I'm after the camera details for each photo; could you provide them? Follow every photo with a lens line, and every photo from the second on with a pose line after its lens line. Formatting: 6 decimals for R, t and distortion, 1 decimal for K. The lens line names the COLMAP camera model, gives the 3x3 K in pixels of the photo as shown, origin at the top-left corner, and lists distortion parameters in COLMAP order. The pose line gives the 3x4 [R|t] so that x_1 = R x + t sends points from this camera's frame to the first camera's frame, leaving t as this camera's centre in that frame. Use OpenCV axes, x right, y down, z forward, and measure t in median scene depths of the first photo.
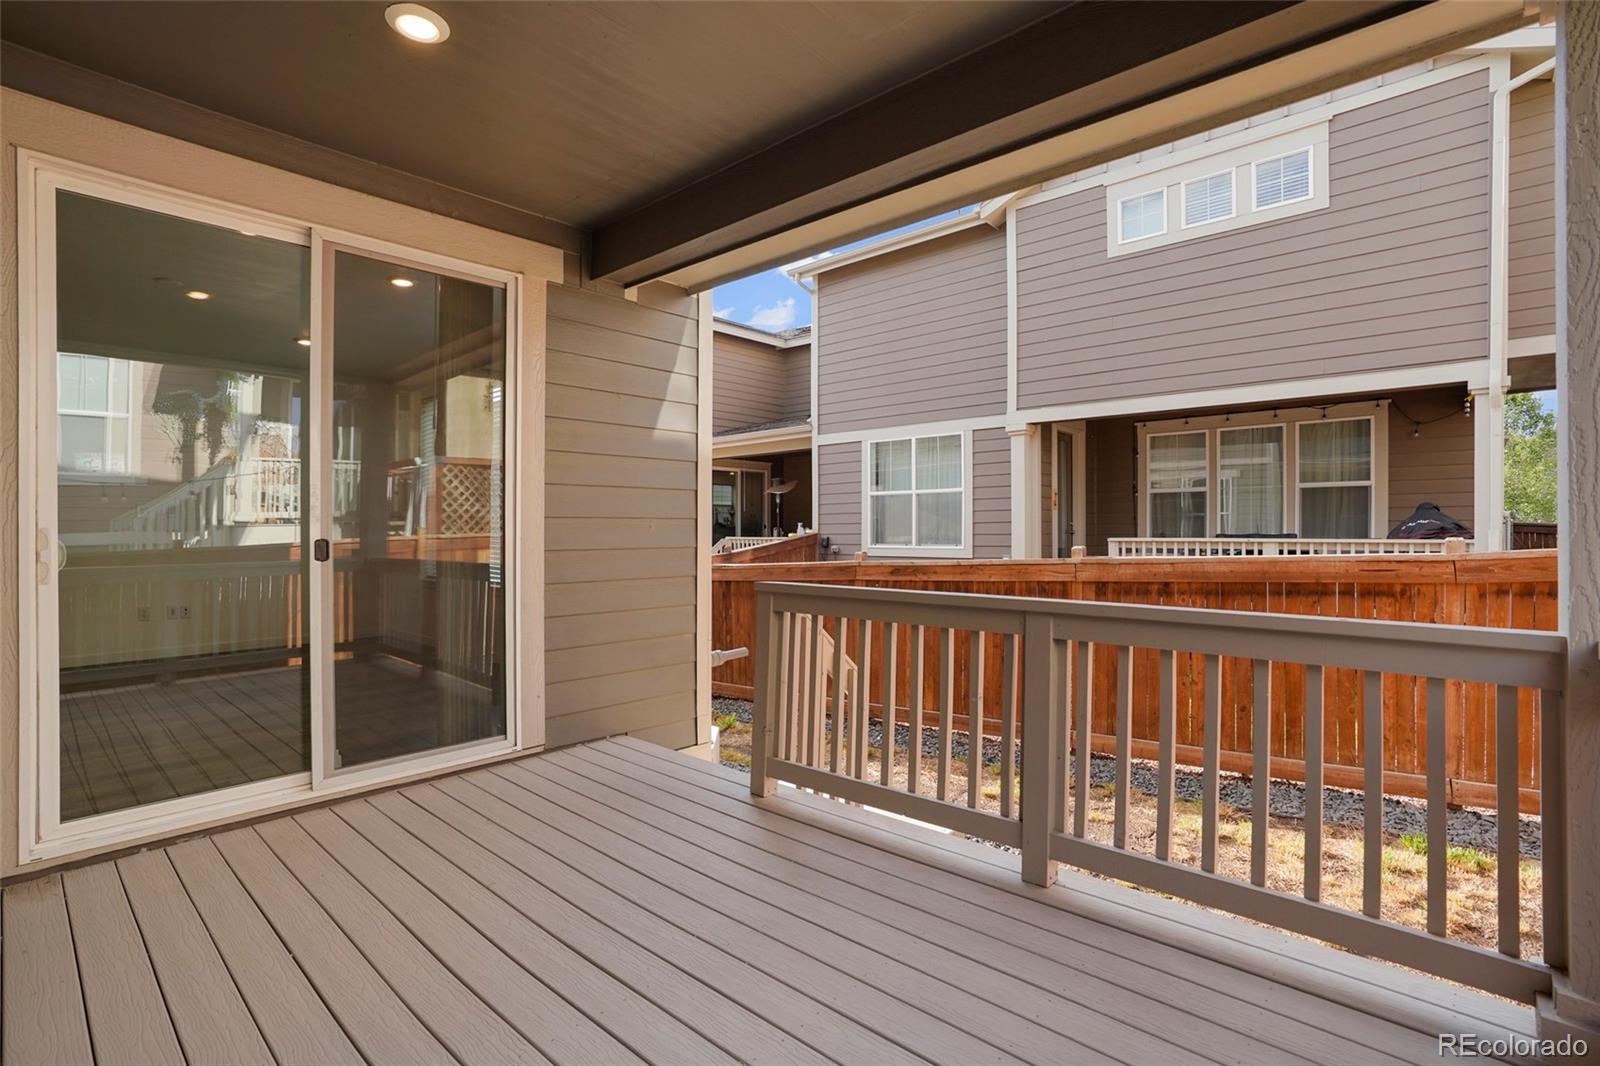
lens RADIAL K [[752.2, 0, 799.8], [0, 752.2, 530.4], [0, 0, 1]] dist [-0.018415, 0.004277]
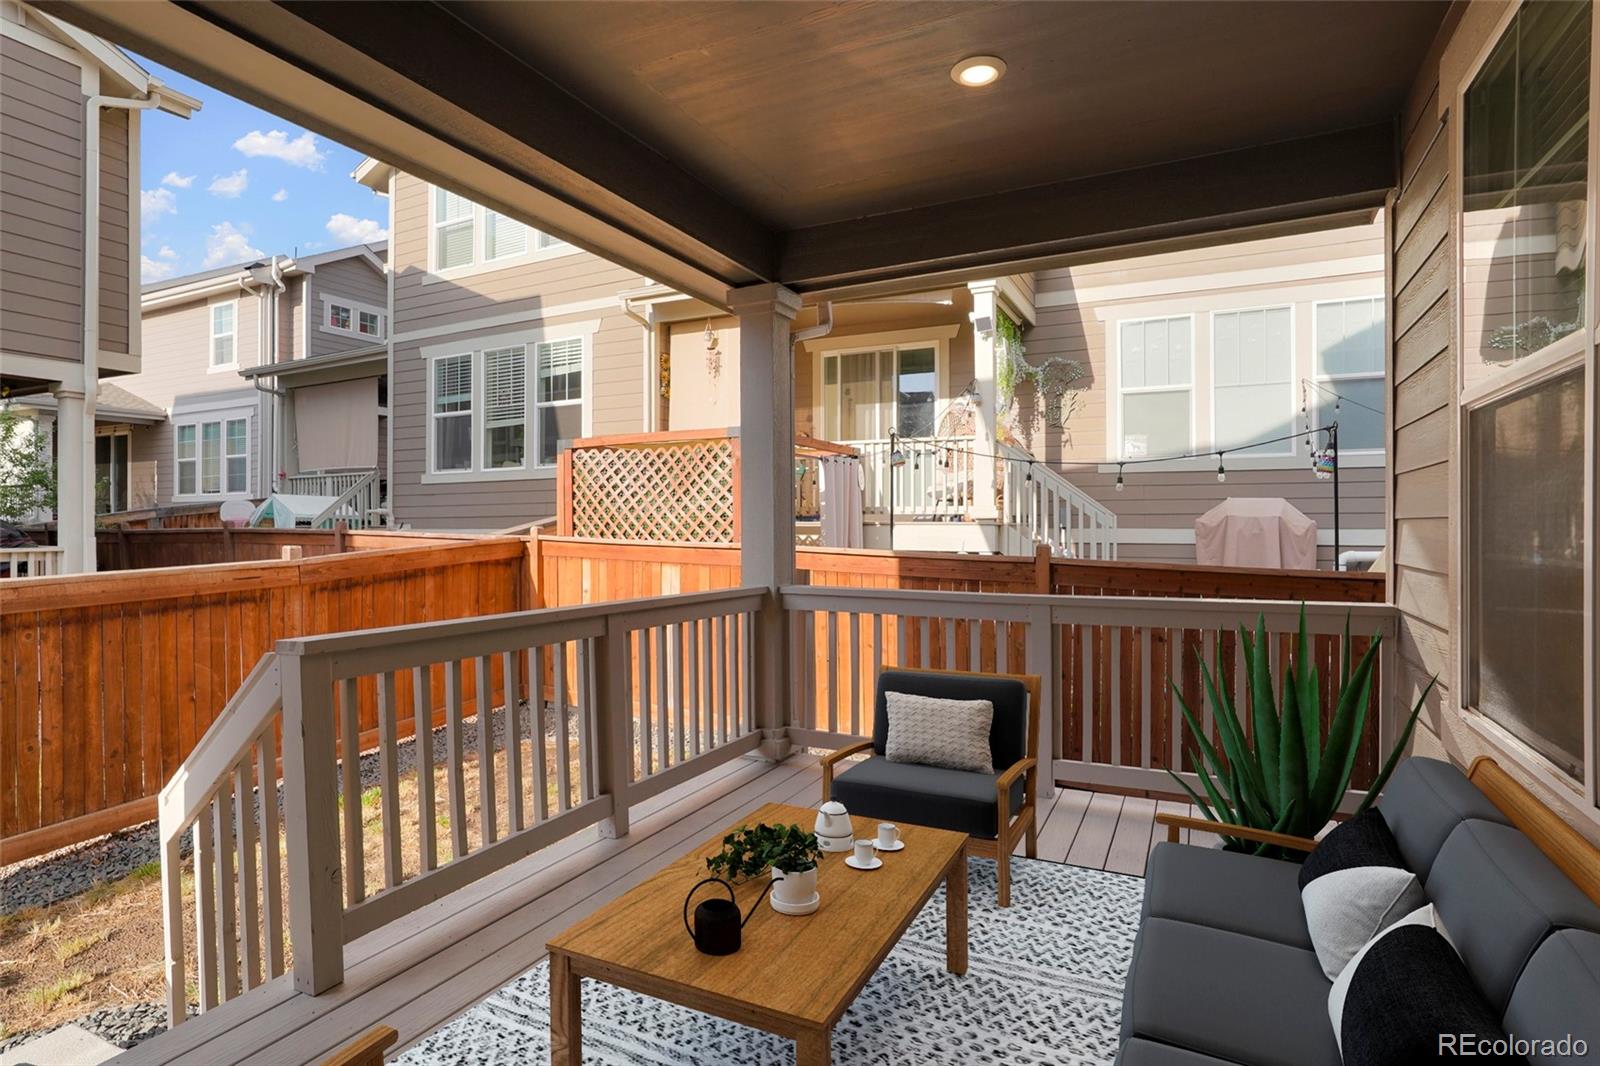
lens RADIAL K [[829.5, 0, 793.8], [0, 829.5, 532.1], [0, 0, 1]] dist [-0.022122, -0.000220]
pose [[-0.280921, -0.002692, 0.959727, -0.531434], [0.000045, 0.999996, 0.002819, -0.013967], [-0.959731, 0.000835, -0.280920, 0.558405]]
